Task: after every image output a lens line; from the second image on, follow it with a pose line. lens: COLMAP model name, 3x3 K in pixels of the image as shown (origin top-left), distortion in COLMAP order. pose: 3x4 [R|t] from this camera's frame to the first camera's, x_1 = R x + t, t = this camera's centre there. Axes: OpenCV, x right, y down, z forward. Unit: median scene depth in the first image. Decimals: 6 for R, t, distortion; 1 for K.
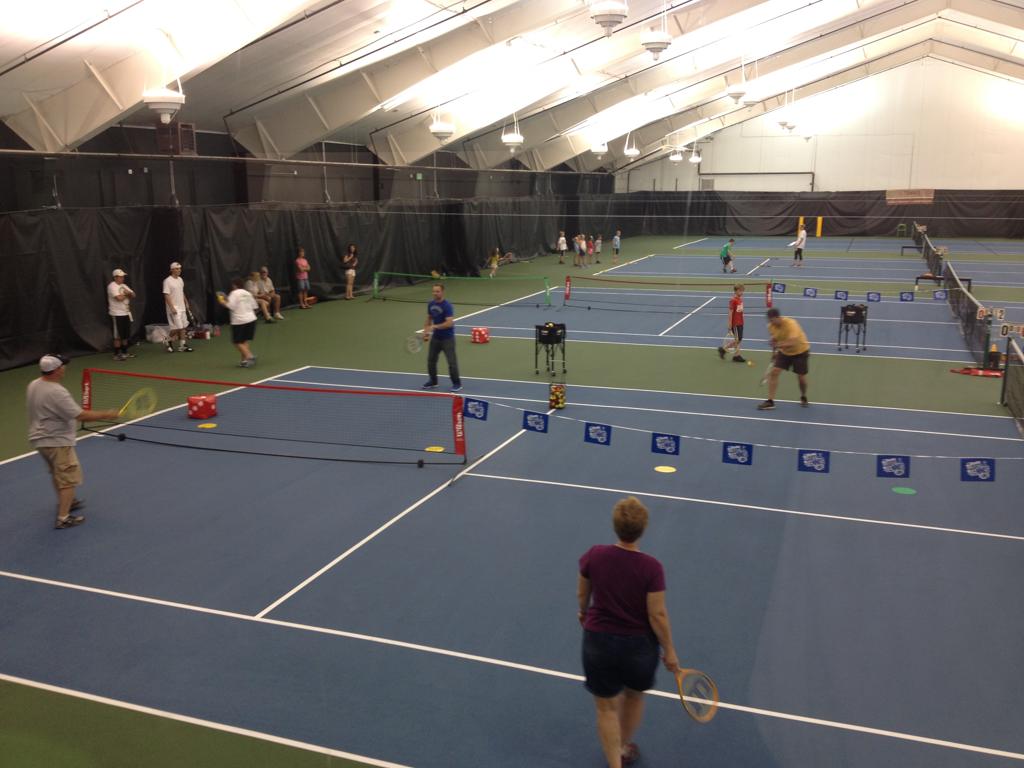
lens RADIAL K [[959.1, 0, 507.9], [0, 959.1, 390.6], [0, 0, 1]] dist [0.051716, 0.000000]
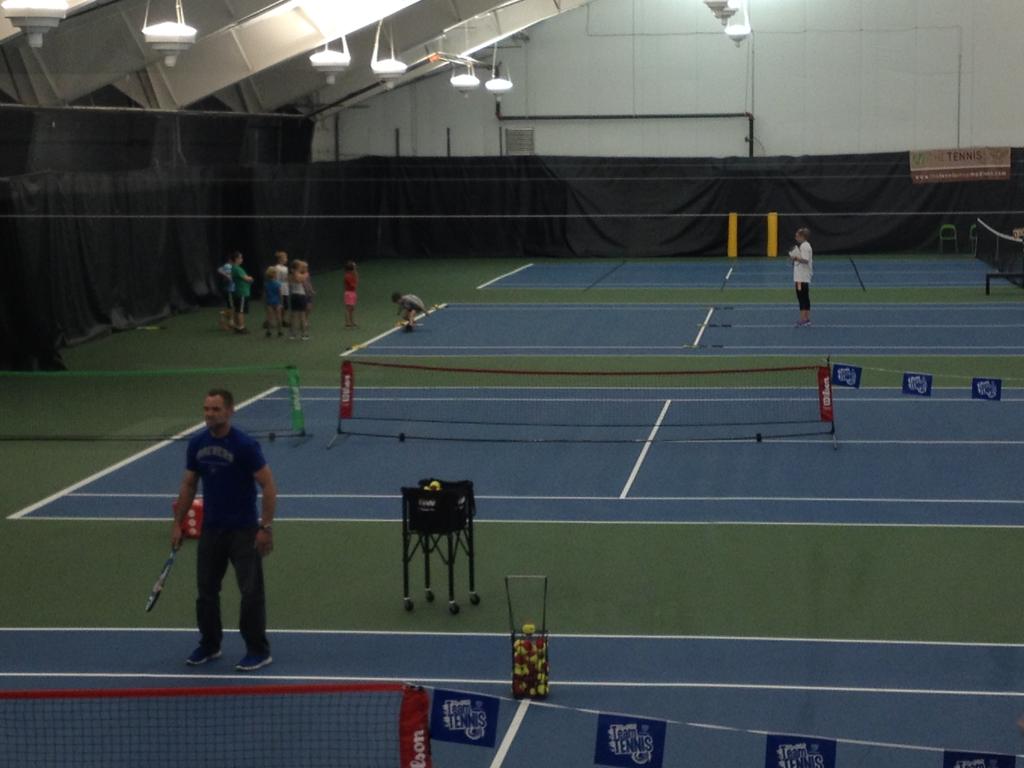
lens RADIAL K [[2292.9, 0, 482.5], [0, 2292.9, 381.7], [0, 0, 1]] dist [0.121911, 0.000000]
pose [[0.975394, -0.033266, 0.217944, -0.073493], [0.056594, 0.993206, -0.101683, -0.006667], [-0.213080, 0.111516, 0.970650, 0.033158]]
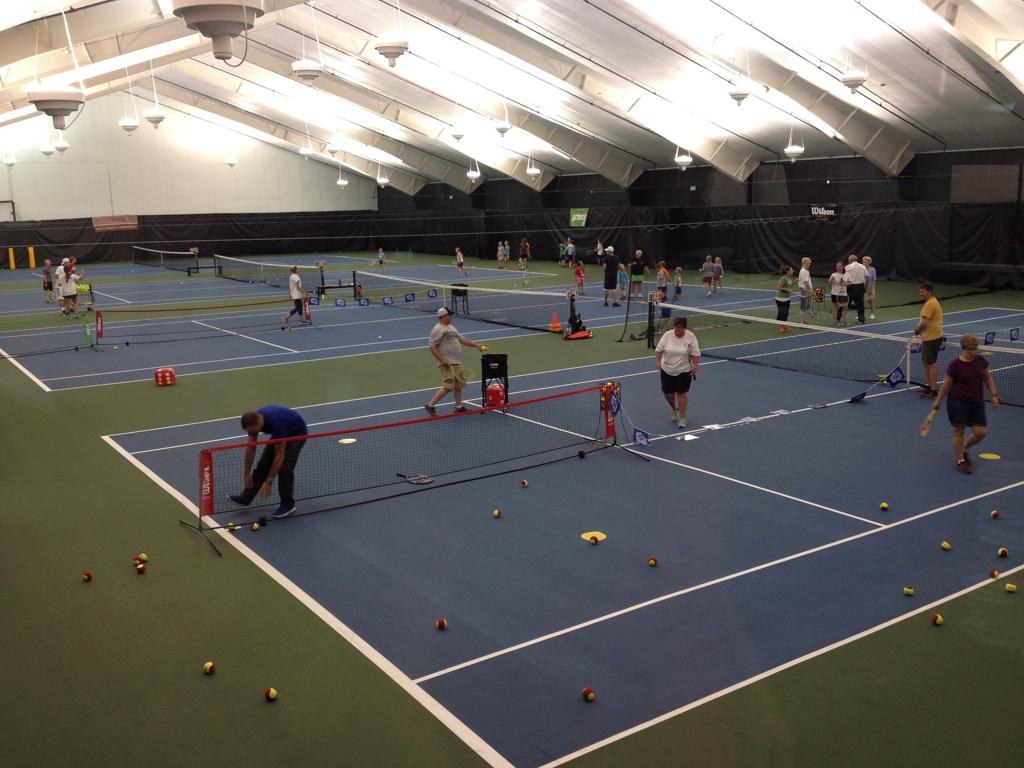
lens RADIAL K [[959.1, 0, 507.6], [0, 959.1, 385.4], [0, 0, 1]] dist [0.051716, 0.000000]
pose [[0.579861, -0.163349, 0.798172, -0.356143], [0.192014, 0.979497, 0.060963, -0.028147], [-0.791765, 0.117910, 0.599338, 0.144573]]
